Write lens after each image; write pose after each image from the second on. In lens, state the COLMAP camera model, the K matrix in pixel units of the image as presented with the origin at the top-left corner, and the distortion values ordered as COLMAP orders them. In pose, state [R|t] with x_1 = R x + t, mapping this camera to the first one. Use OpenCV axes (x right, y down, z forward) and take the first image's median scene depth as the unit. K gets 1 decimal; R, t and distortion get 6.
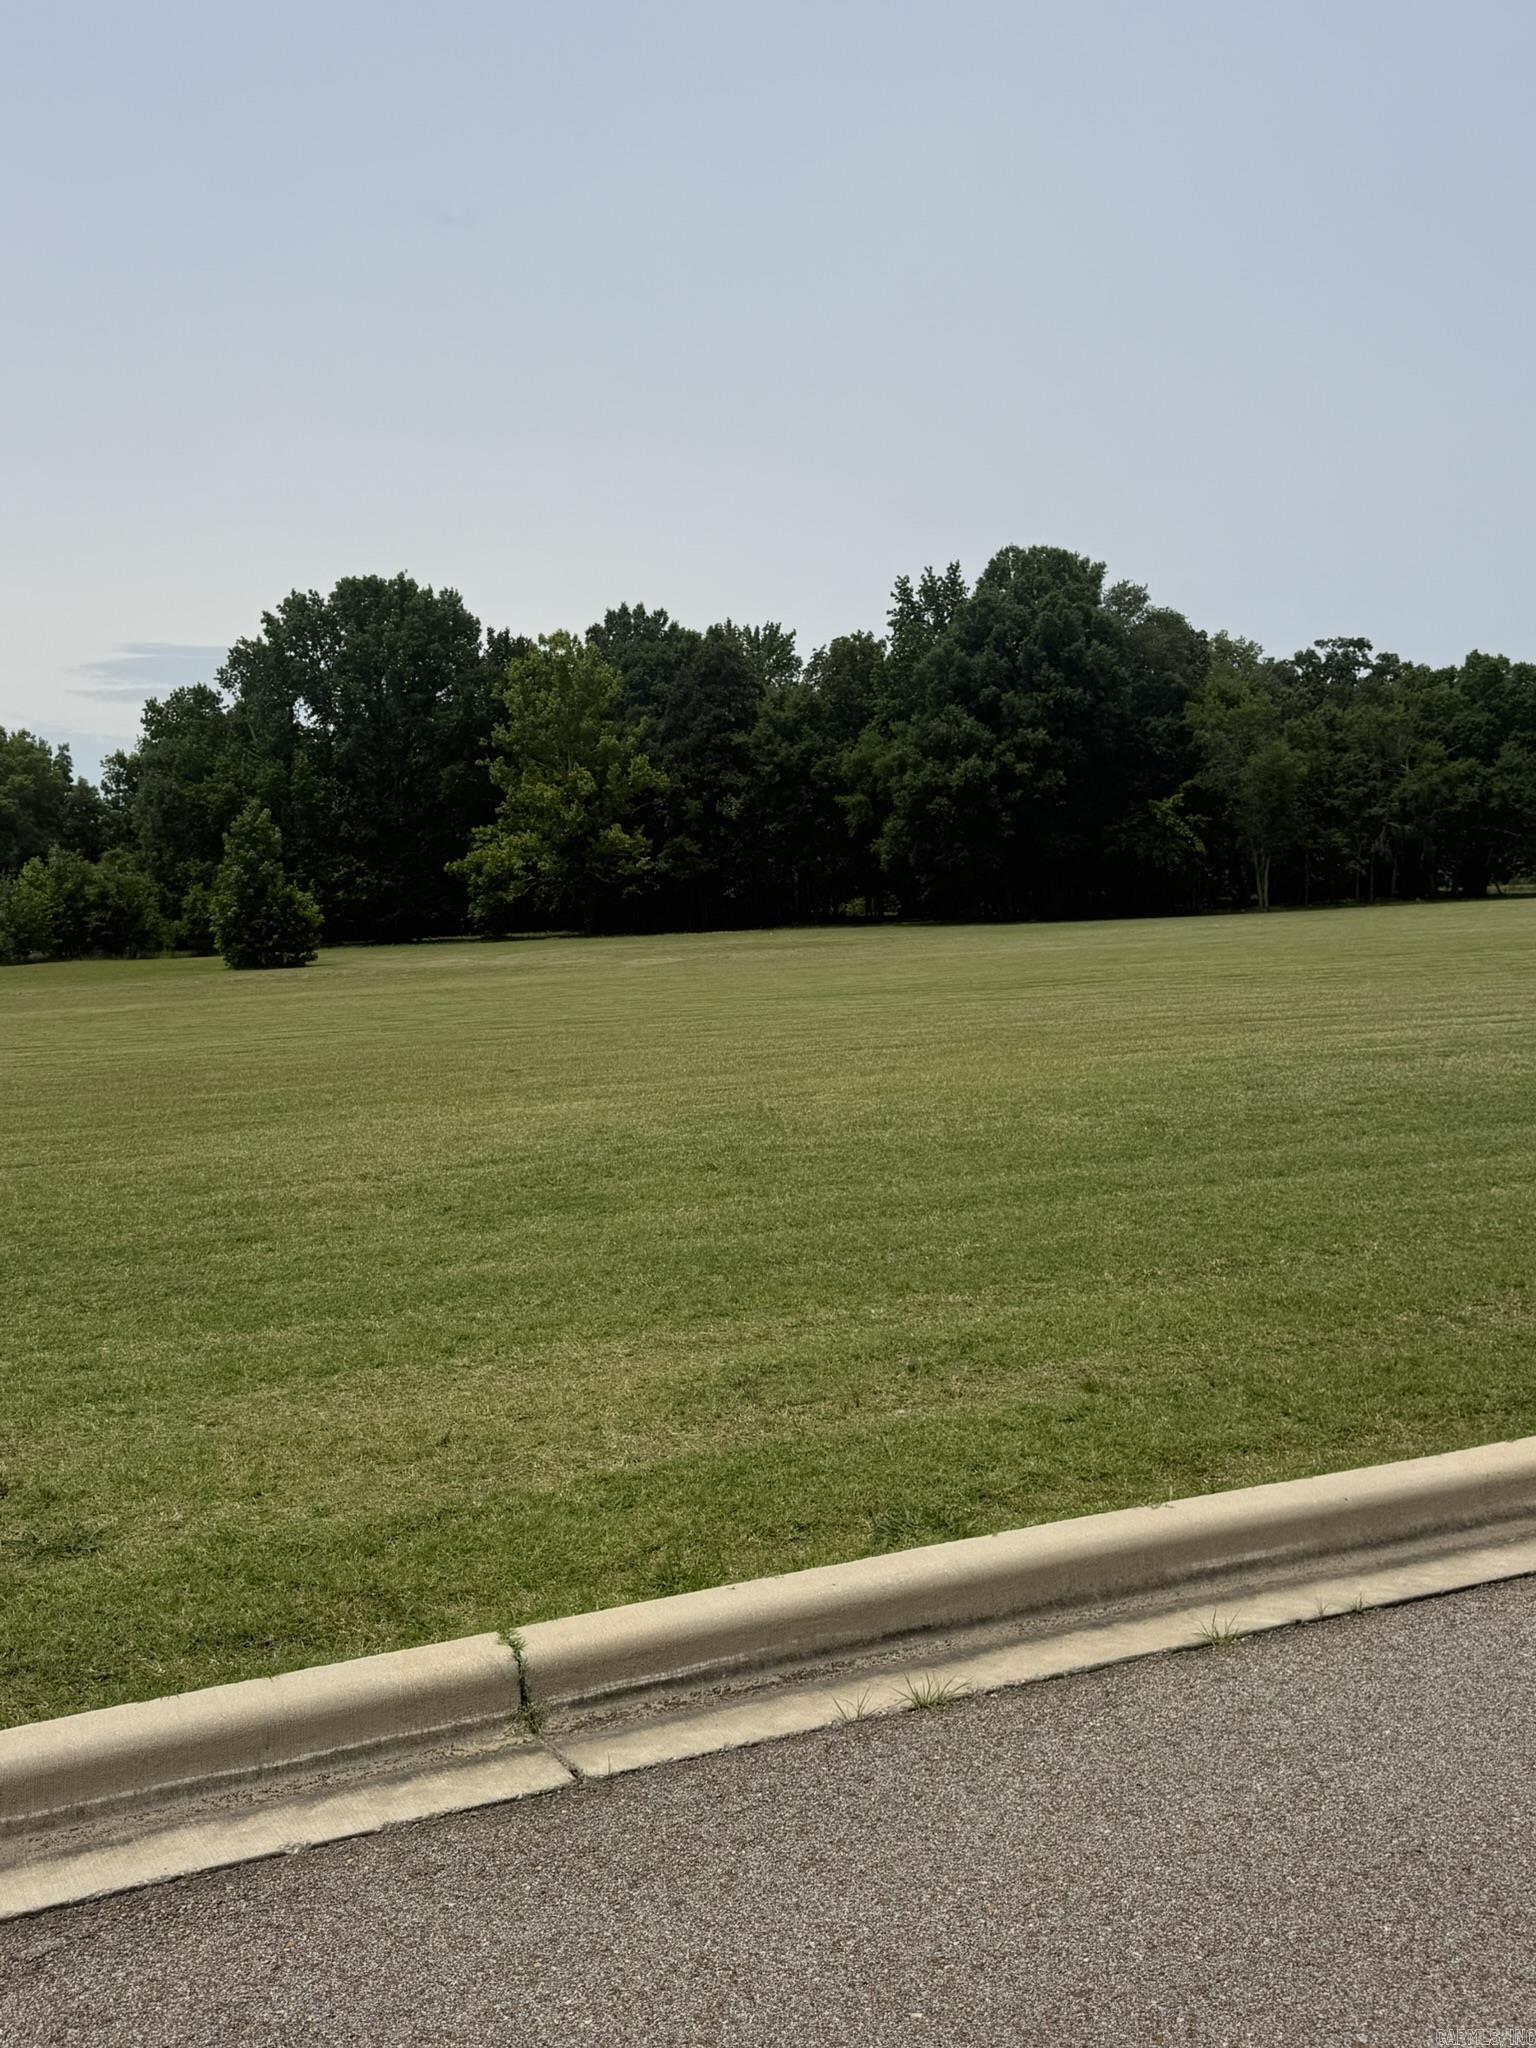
lens RADIAL K [[1882.4, 0, 810.7], [0, 1882.4, 1018.8], [0, 0, 1]] dist [0.100162, 0.000000]
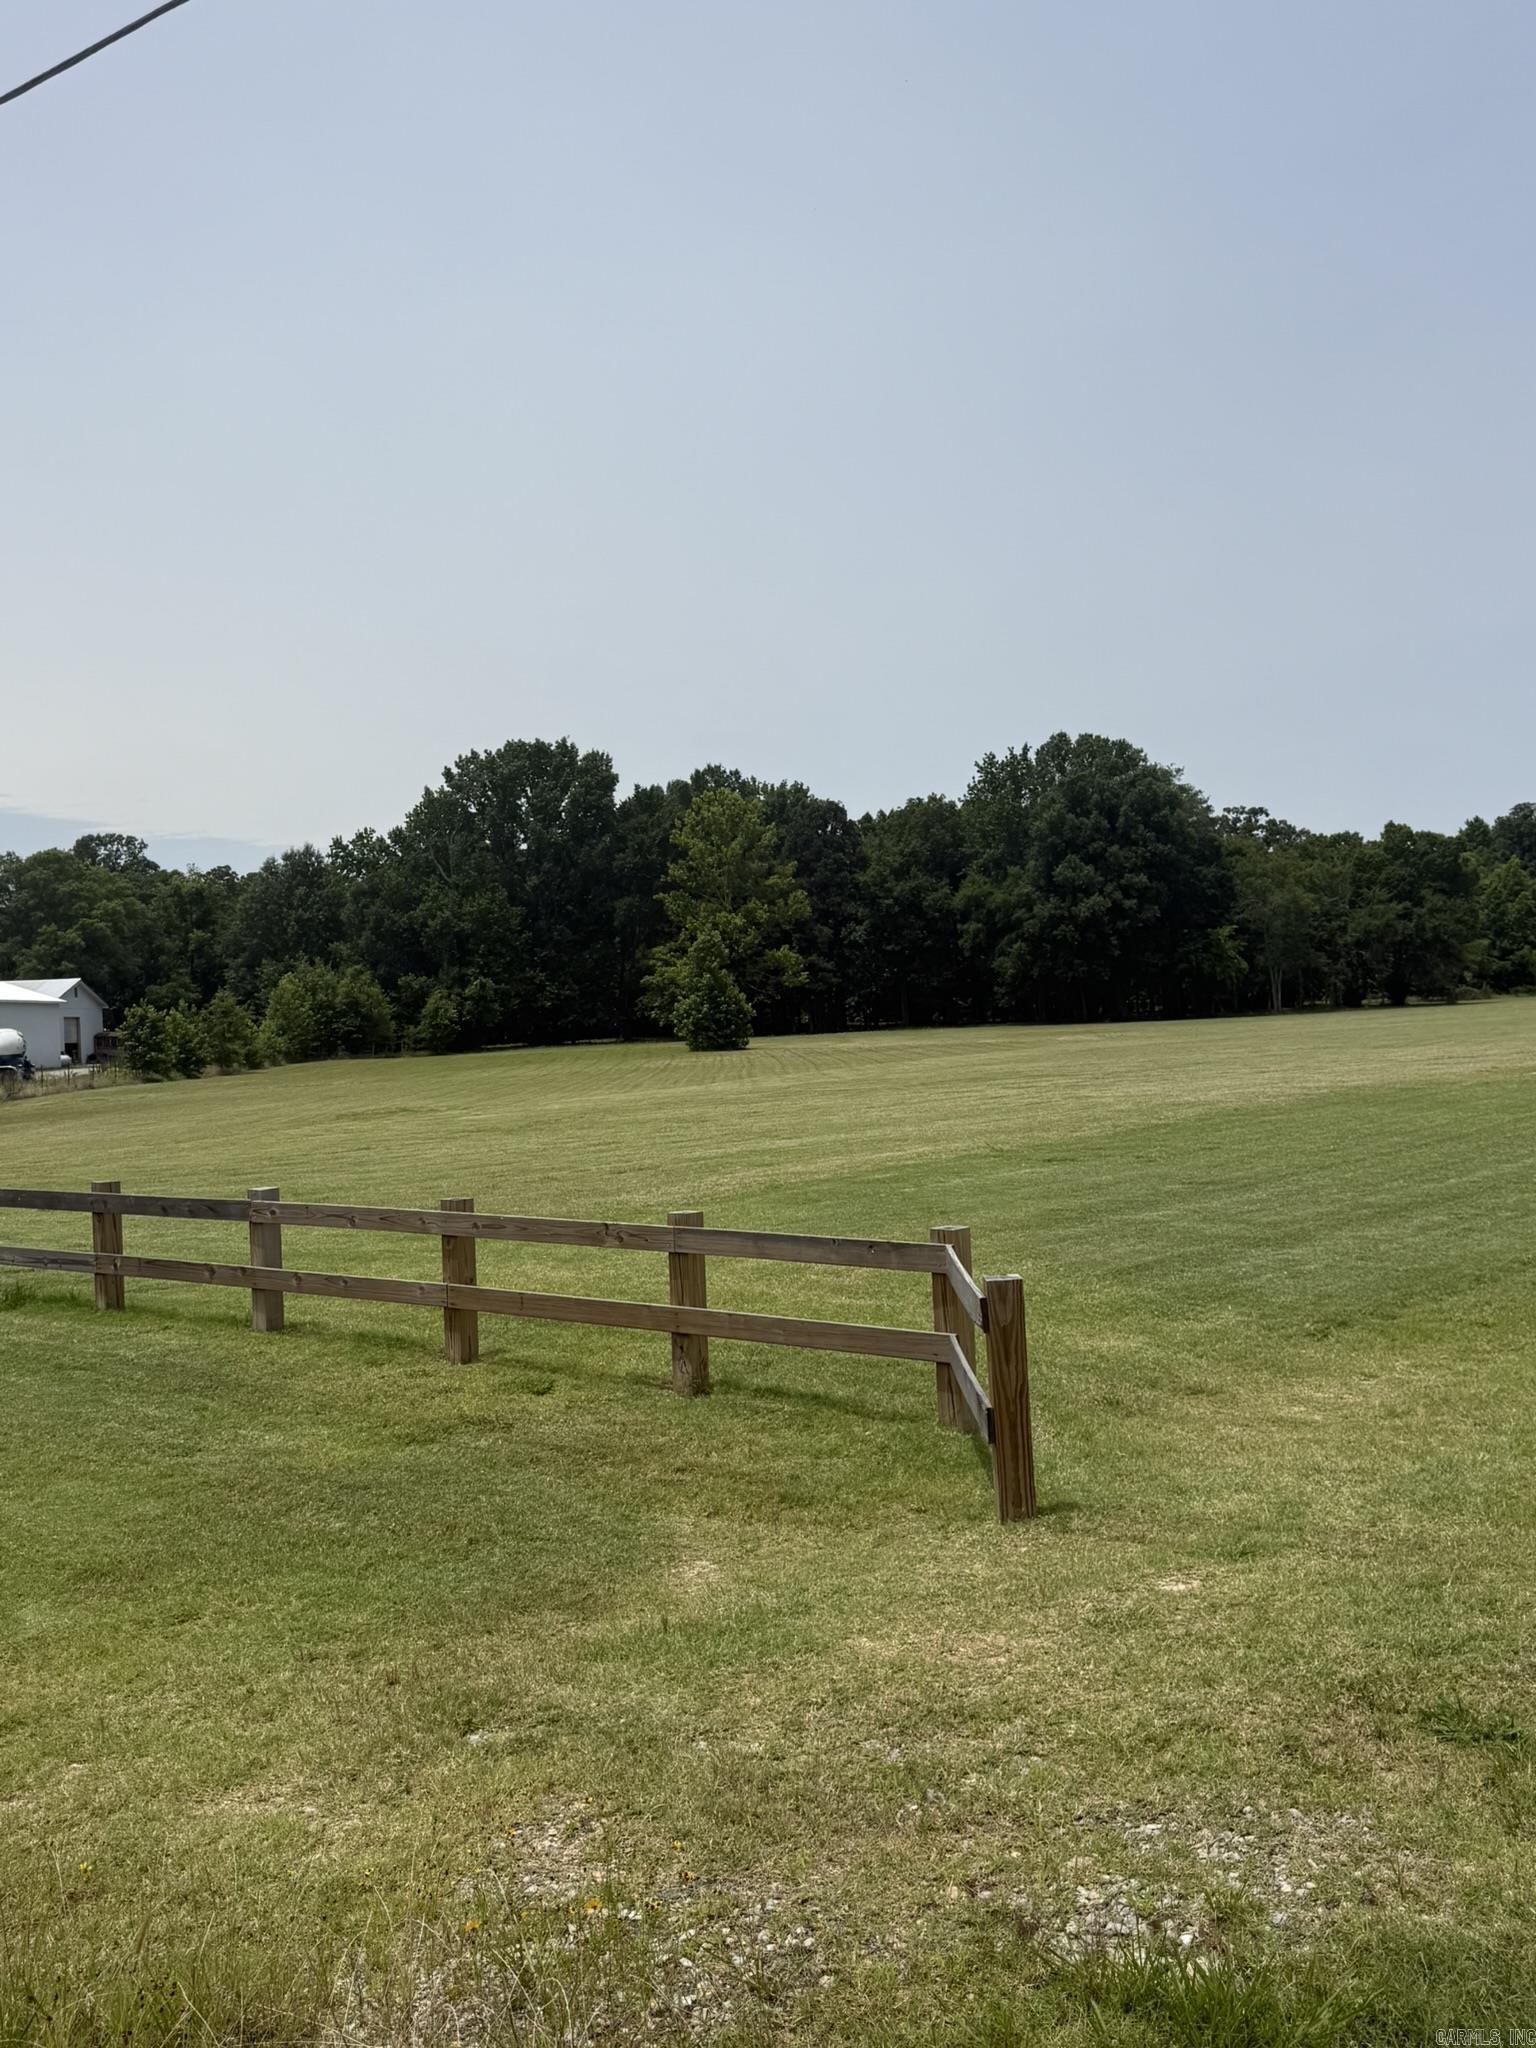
lens RADIAL K [[1882.4, 0, 773.0], [0, 1882.4, 1035.5], [0, 0, 1]] dist [0.100162, 0.000000]
pose [[0.974502, -0.003937, 0.224344, -0.379721], [0.017627, 0.998099, -0.059051, 0.028233], [-0.223686, 0.061500, 0.972719, -0.192406]]
